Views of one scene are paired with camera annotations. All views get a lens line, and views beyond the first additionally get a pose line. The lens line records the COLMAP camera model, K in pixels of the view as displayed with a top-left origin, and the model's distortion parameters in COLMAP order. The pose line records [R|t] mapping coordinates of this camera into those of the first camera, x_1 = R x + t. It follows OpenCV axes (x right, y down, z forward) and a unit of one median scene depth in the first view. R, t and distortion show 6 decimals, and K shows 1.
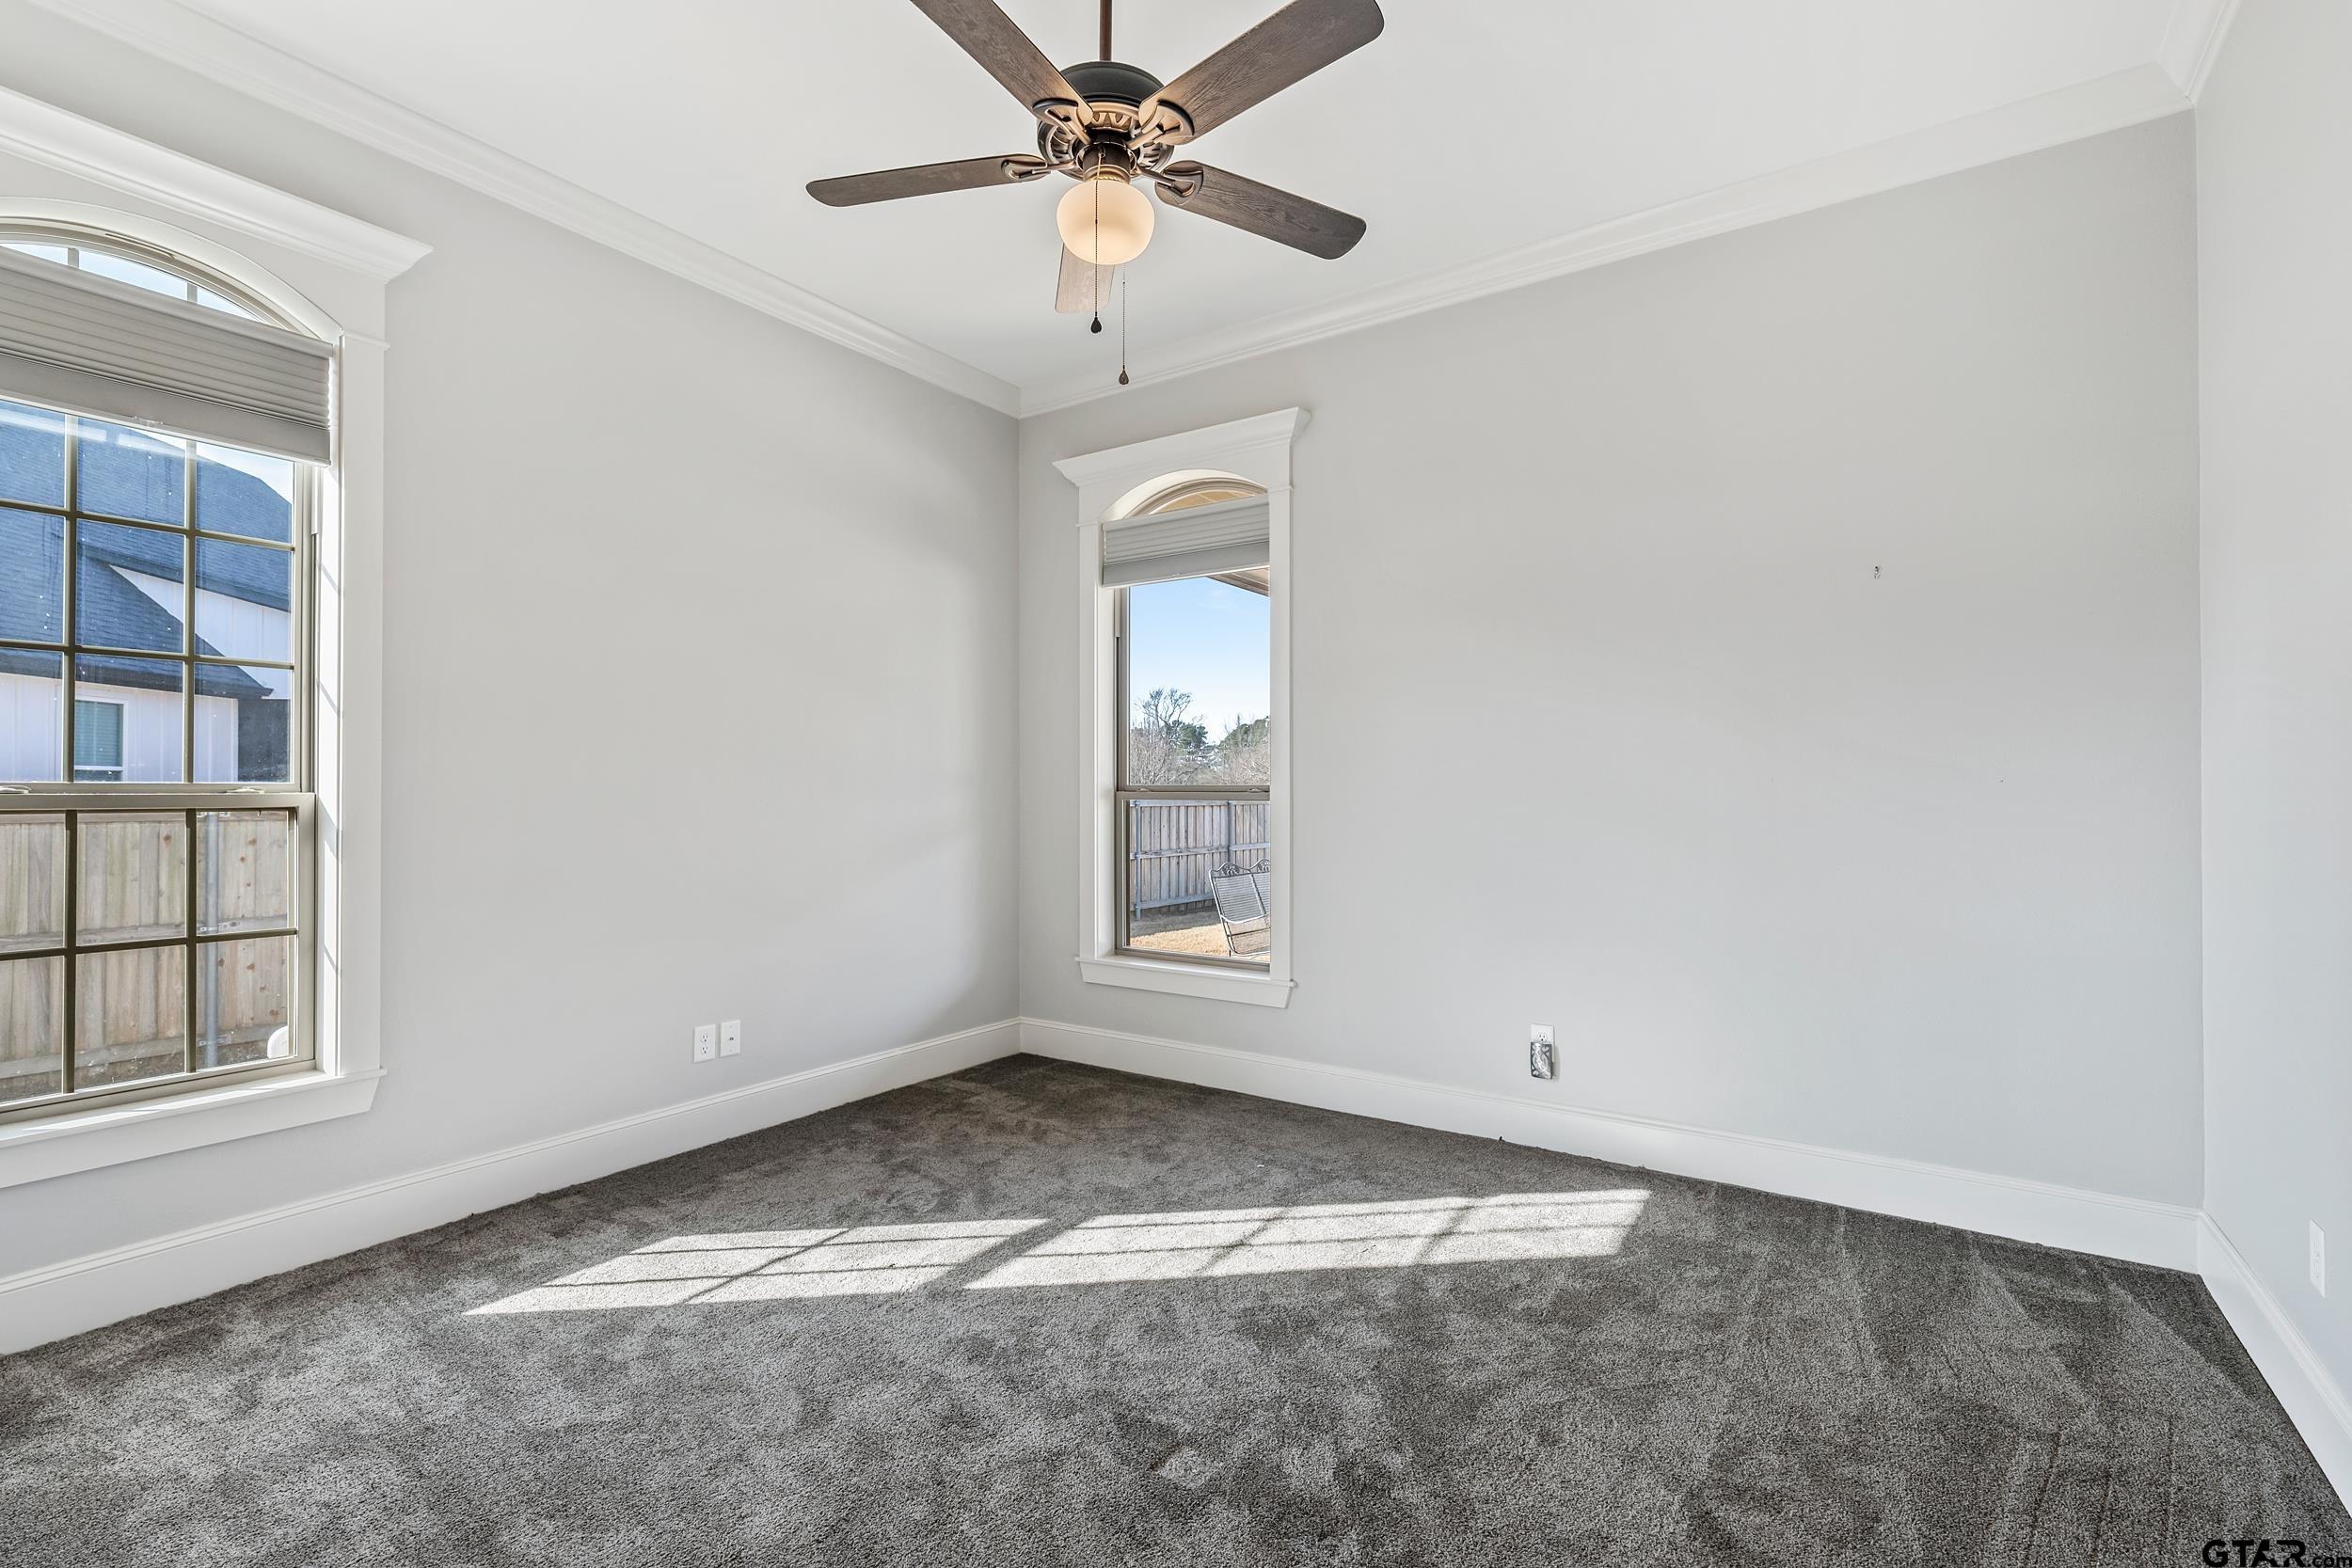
lens RADIAL K [[1080.2, 0, 1179.3], [0, 1080.2, 789.0], [0, 0, 1]] dist [-0.002707, -0.000512]
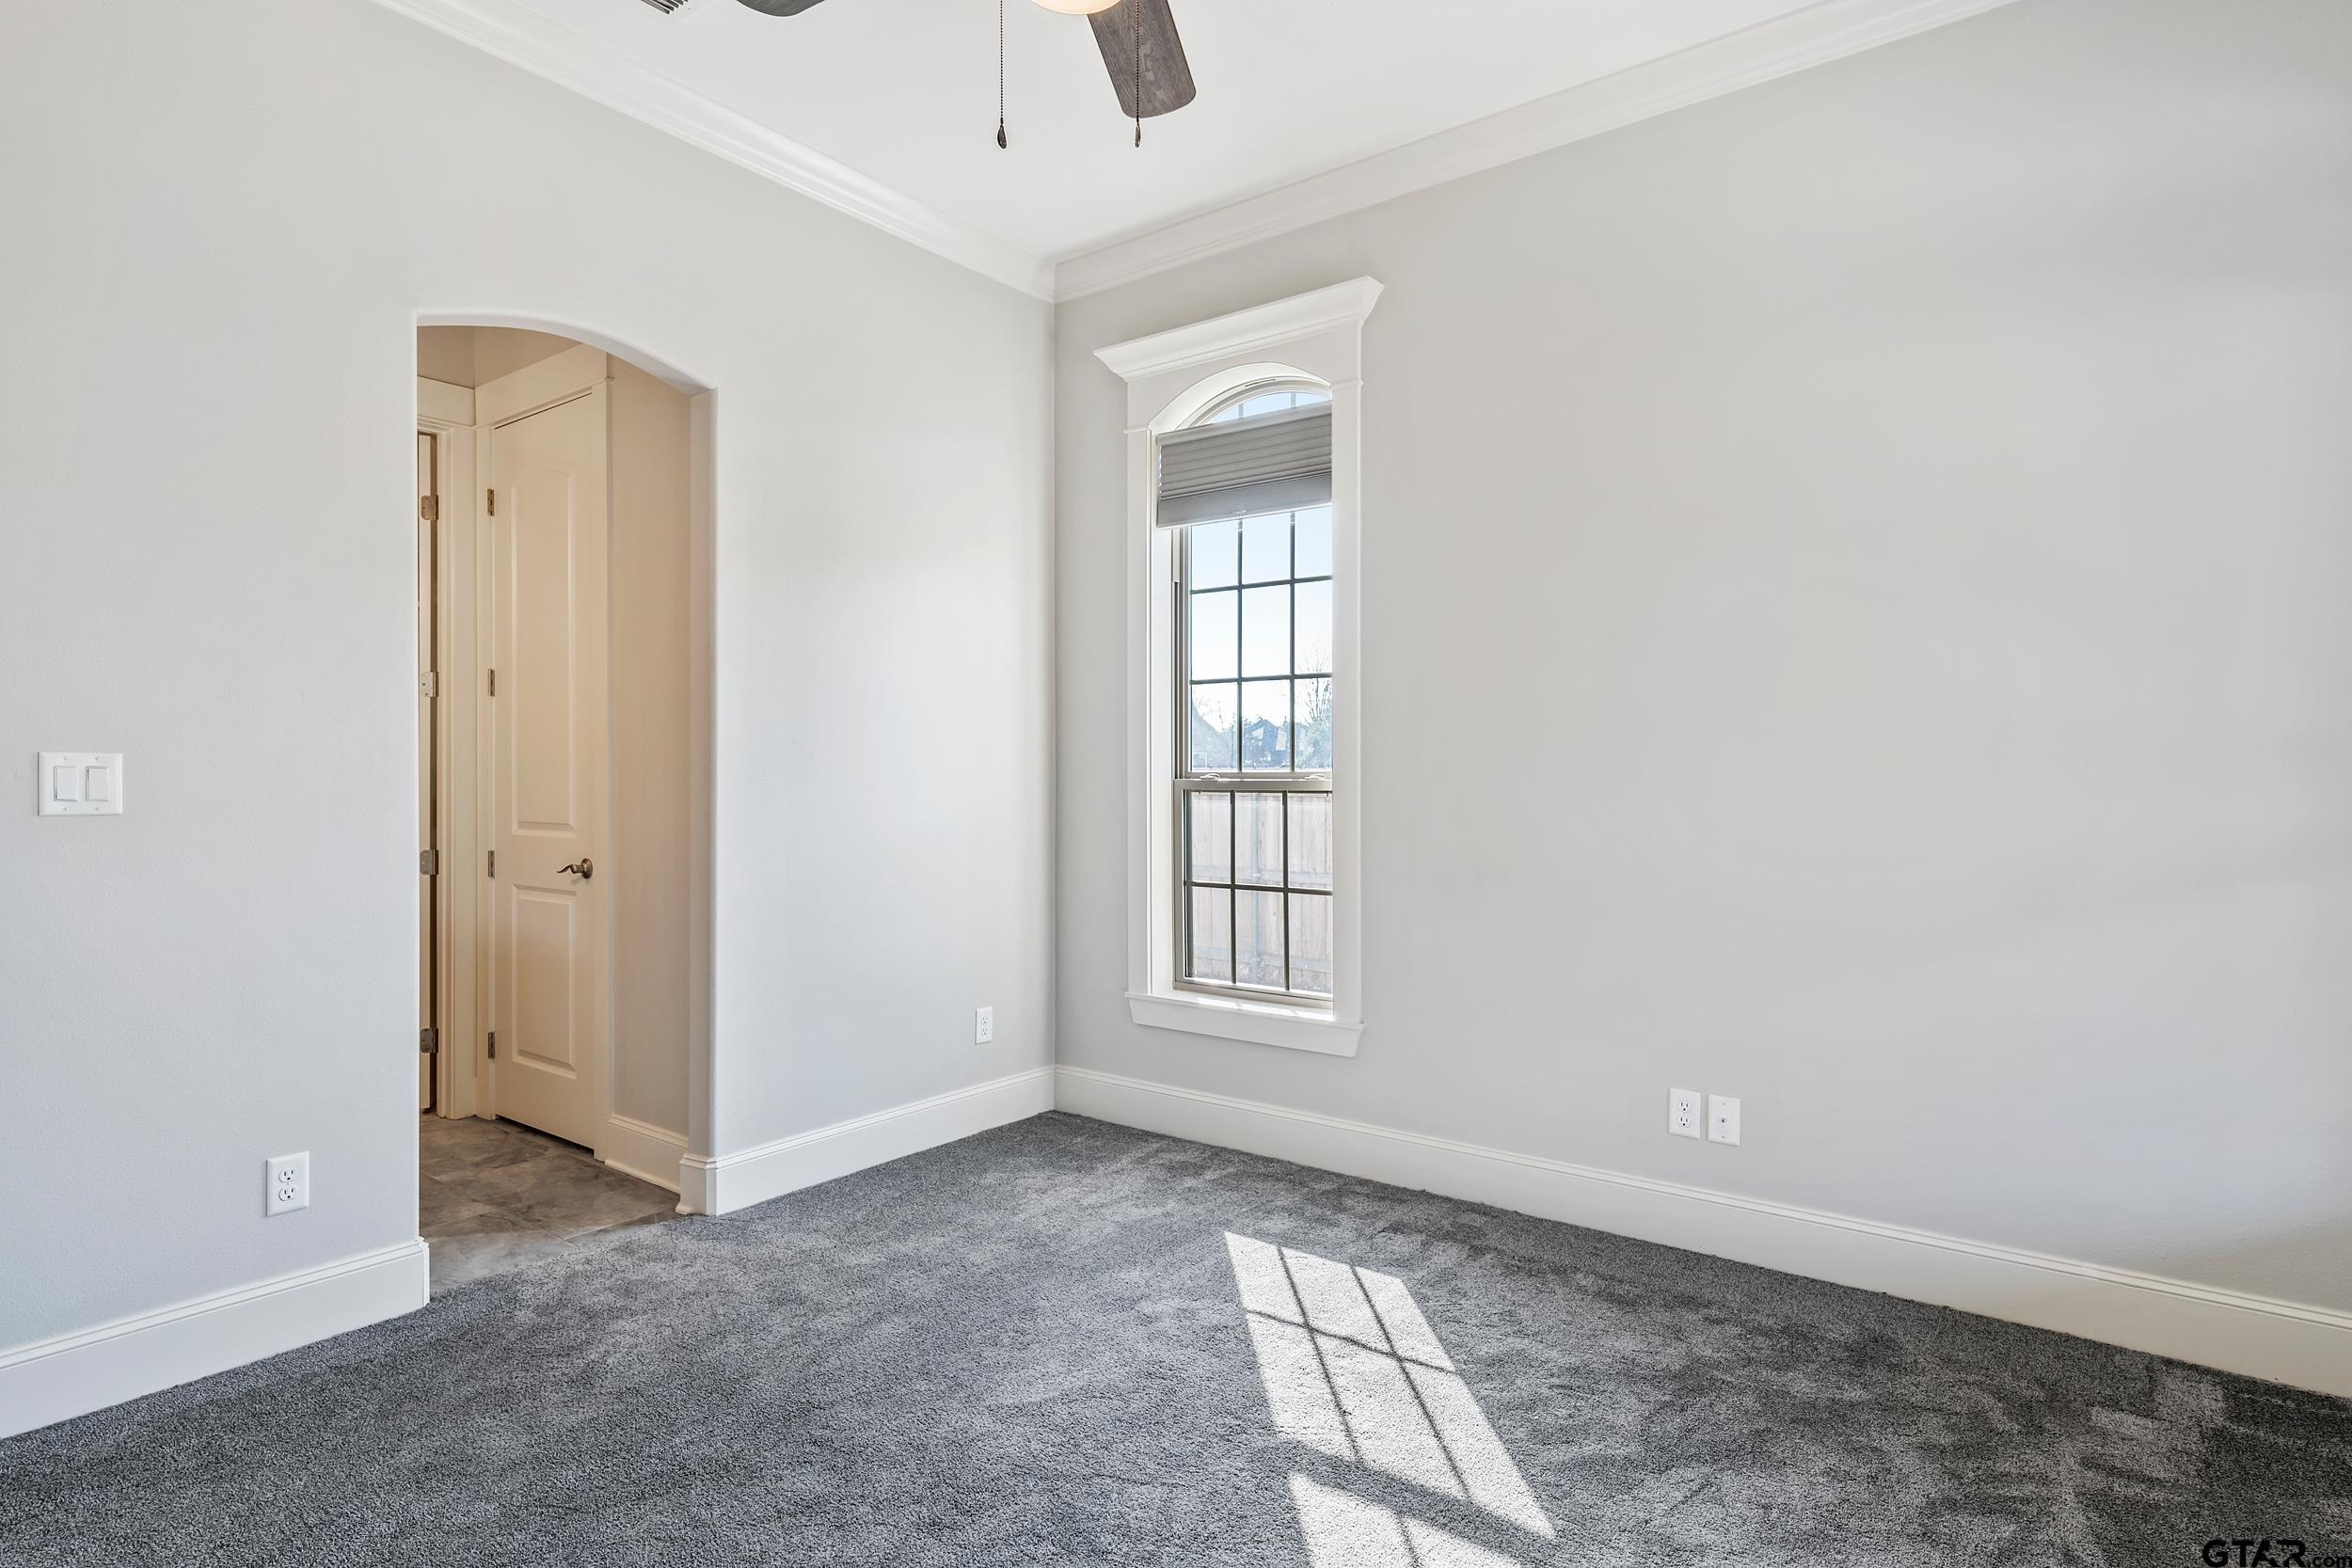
lens RADIAL K [[1260.0, 0, 1179.3], [0, 1260.0, 771.4], [0, 0, 1]] dist [-0.000396, 0.000907]
pose [[-0.071399, 0.002306, -0.997445, 0.592066], [0.002948, 0.999993, 0.002101, -0.008485], [0.997443, -0.002791, -0.071405, 0.905966]]
